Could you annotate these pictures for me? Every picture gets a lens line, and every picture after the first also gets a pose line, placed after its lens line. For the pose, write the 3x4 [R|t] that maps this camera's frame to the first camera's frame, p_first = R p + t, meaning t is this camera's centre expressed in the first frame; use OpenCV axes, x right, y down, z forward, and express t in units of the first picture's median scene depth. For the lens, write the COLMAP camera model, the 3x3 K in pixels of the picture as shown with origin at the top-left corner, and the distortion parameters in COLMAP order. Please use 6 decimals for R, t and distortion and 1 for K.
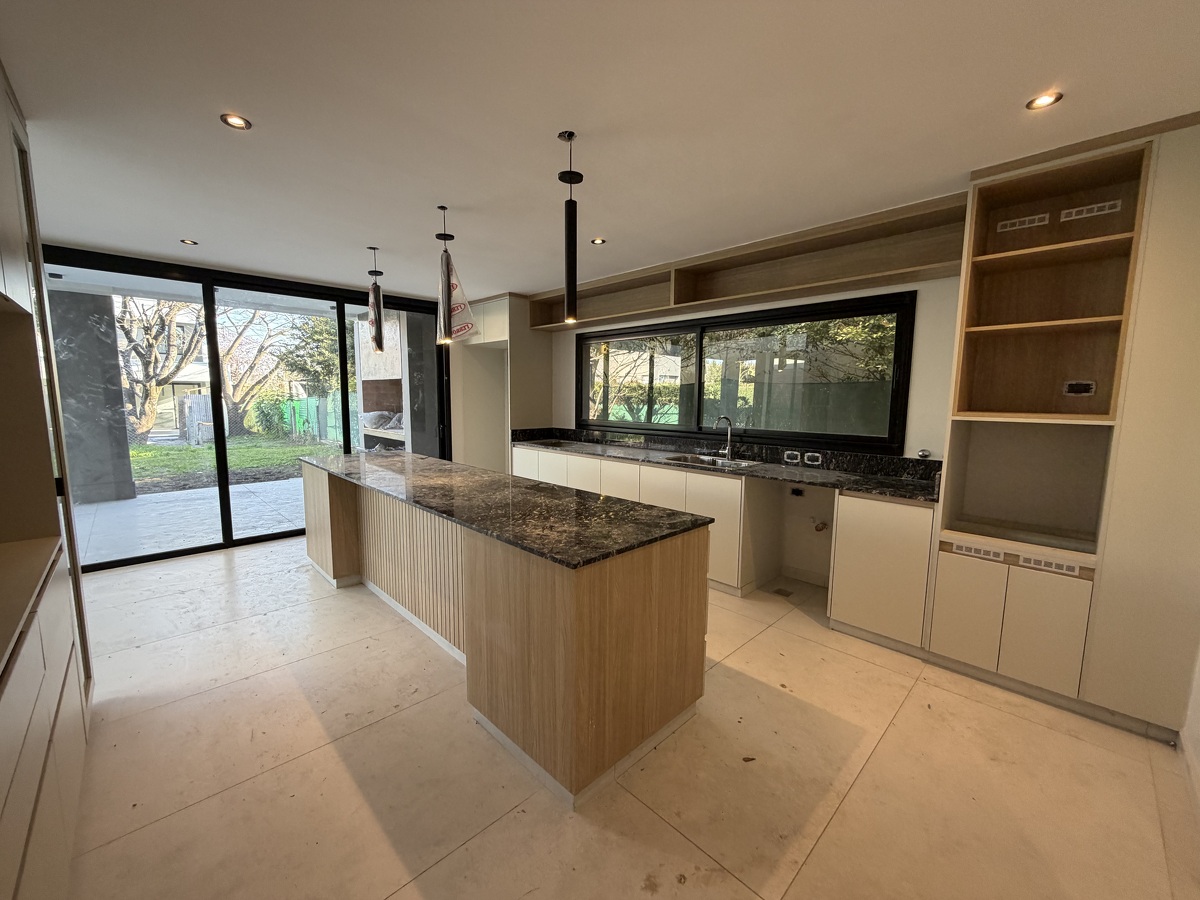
lens RADIAL K [[478.7, 0, 596.7], [0, 478.7, 452.1], [0, 0, 1]] dist [0.000435, -0.000378]
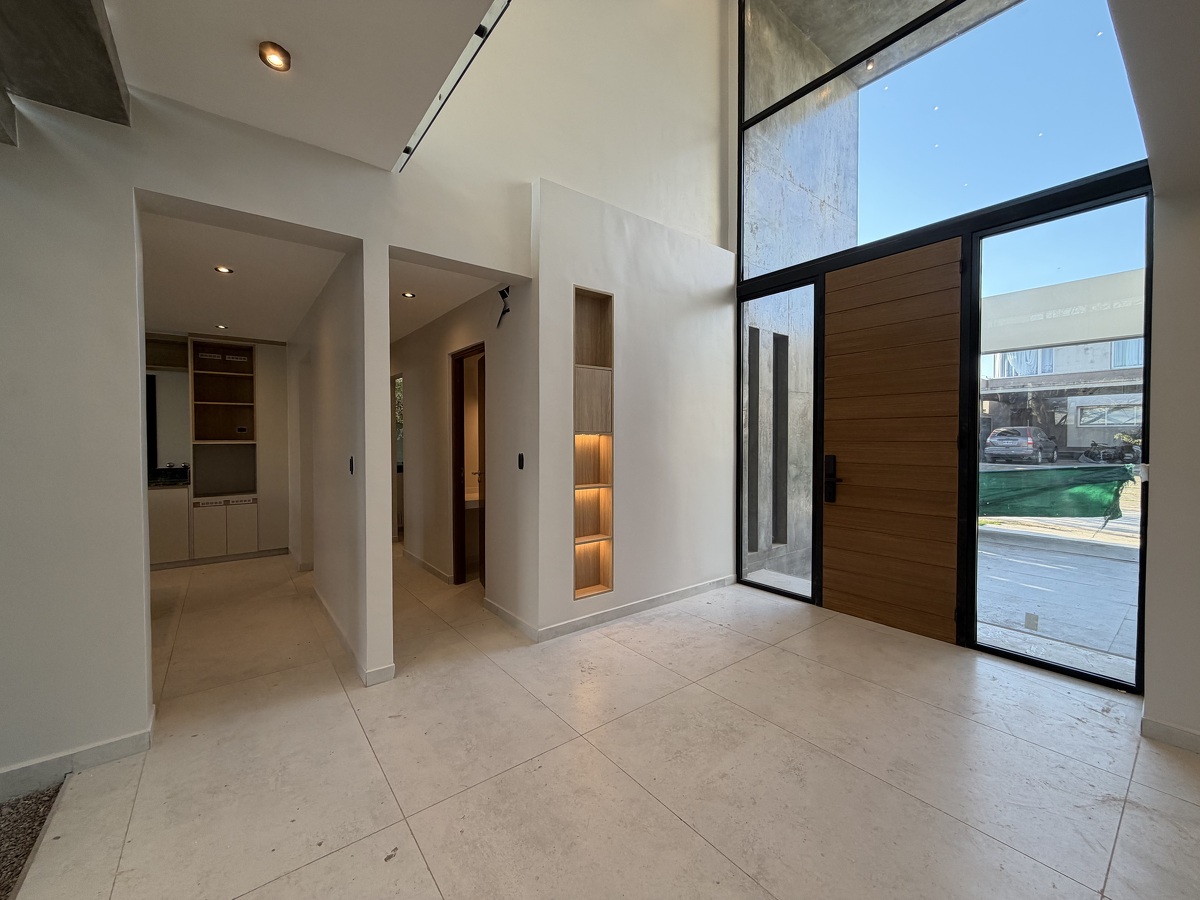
lens RADIAL K [[478.7, 0, 597.7], [0, 478.7, 449.0], [0, 0, 1]] dist [0.000435, -0.000378]
pose [[0.118130, -0.031480, 0.992499, -1.211953], [0.112995, 0.993431, 0.018060, 0.125183], [-0.986548, 0.110014, 0.120911, -1.079301]]
